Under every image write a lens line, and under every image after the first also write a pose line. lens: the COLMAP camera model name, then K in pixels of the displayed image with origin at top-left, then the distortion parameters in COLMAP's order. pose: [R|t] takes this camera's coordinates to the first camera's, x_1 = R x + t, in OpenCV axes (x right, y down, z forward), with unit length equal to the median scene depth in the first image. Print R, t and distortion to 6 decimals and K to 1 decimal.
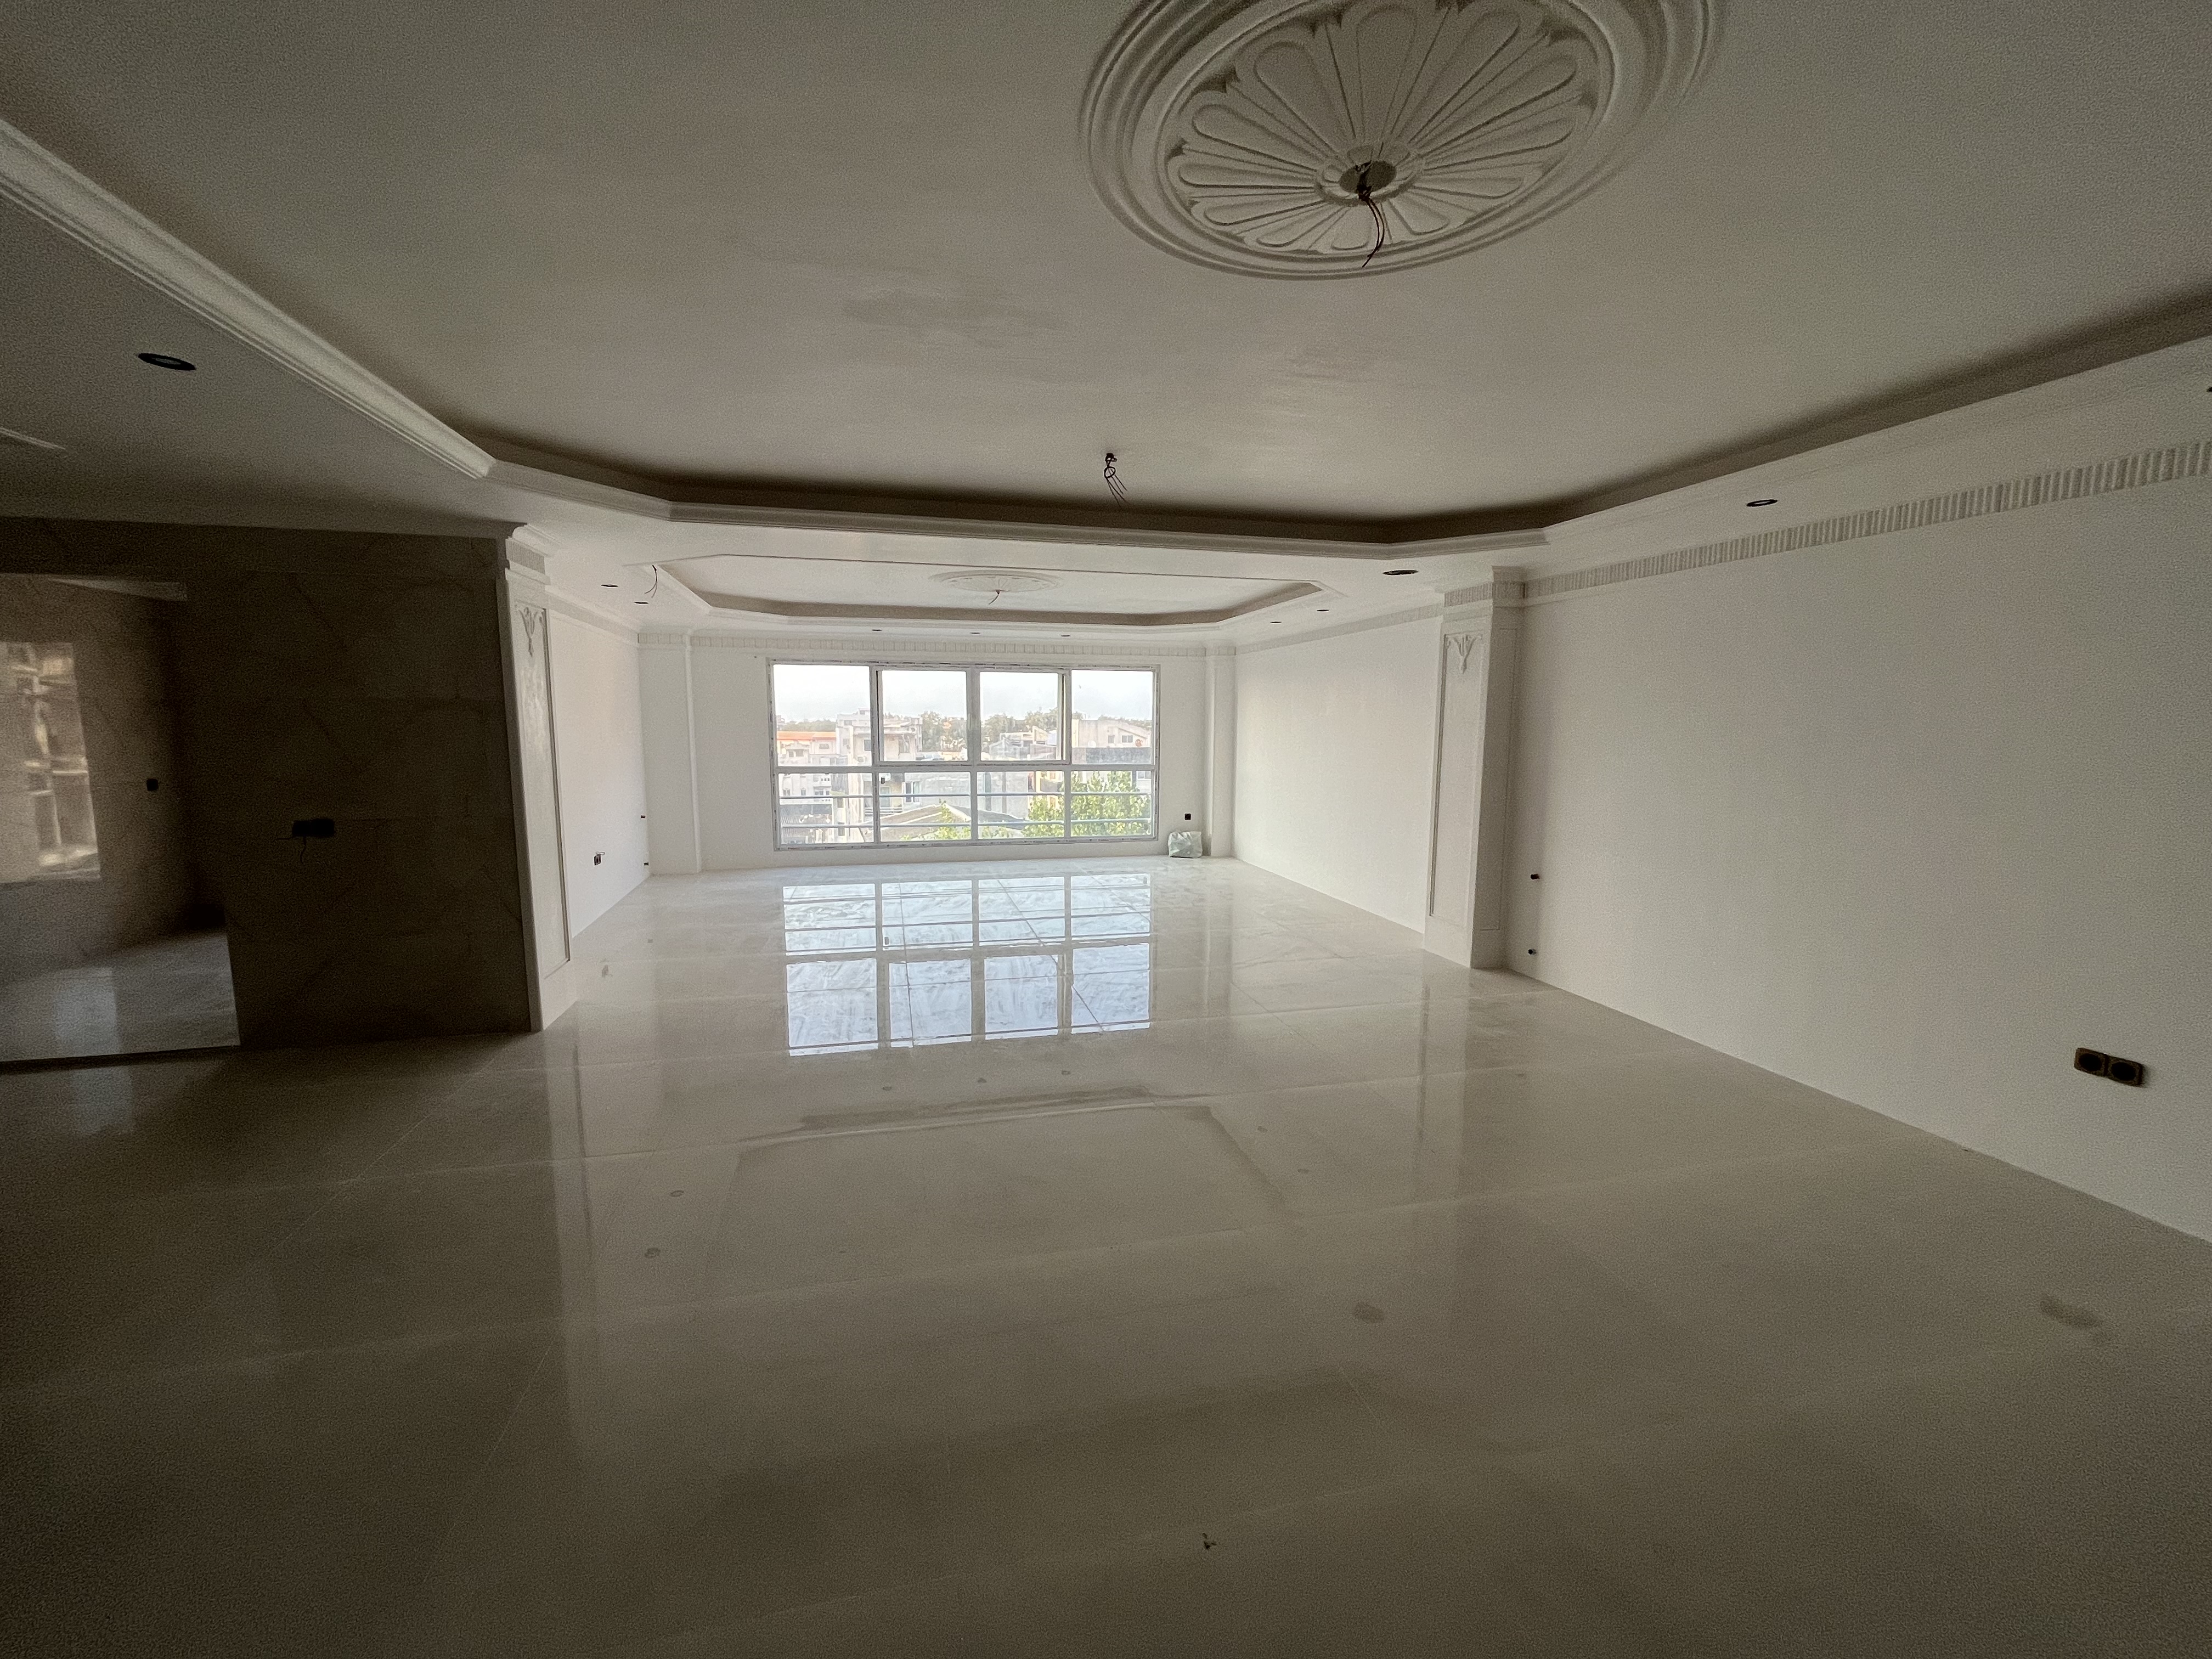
lens RADIAL K [[892.4, 0, 1097.7], [0, 892.4, 824.0], [0, 0, 1]] dist [0.004515, 0.000995]
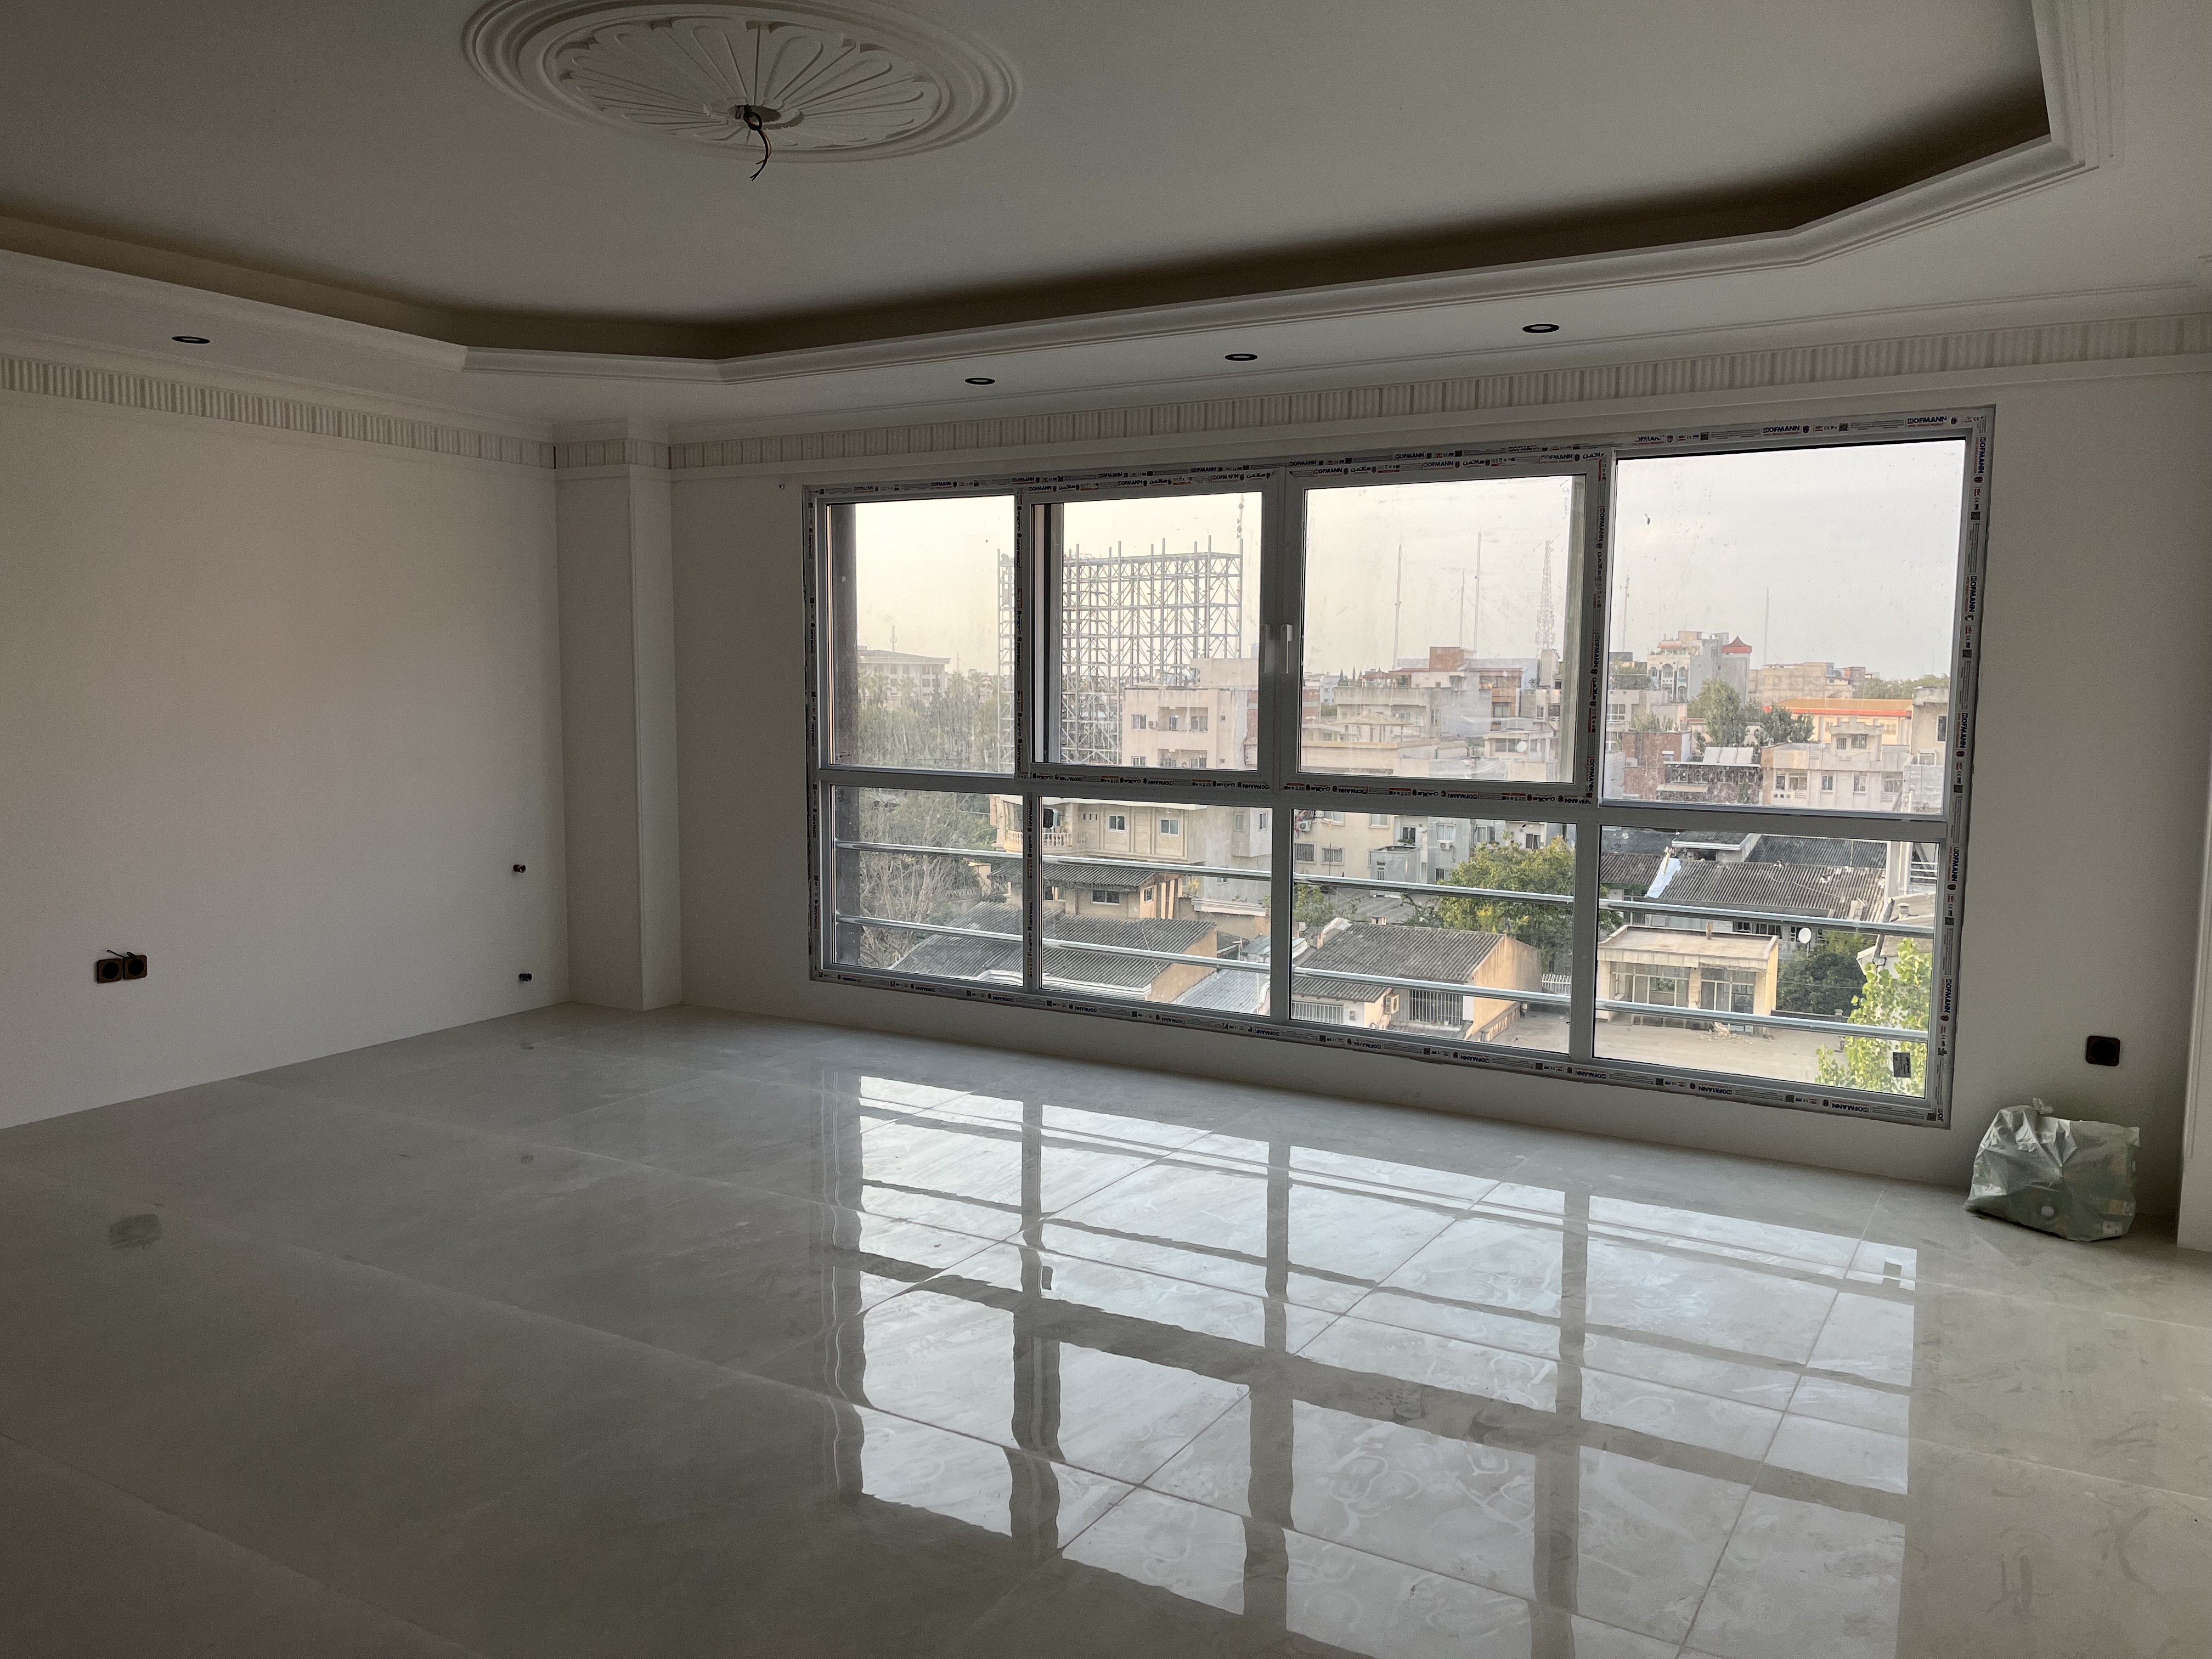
lens RADIAL K [[1678.8, 0, 1096.5], [0, 1678.8, 841.8], [0, 0, 1]] dist [0.033801, -0.008597]
pose [[0.716864, 0.073137, -0.693366, 0.232823], [-0.085221, 0.996217, 0.016973, -0.051408], [0.691985, 0.046922, 0.720386, 0.533961]]
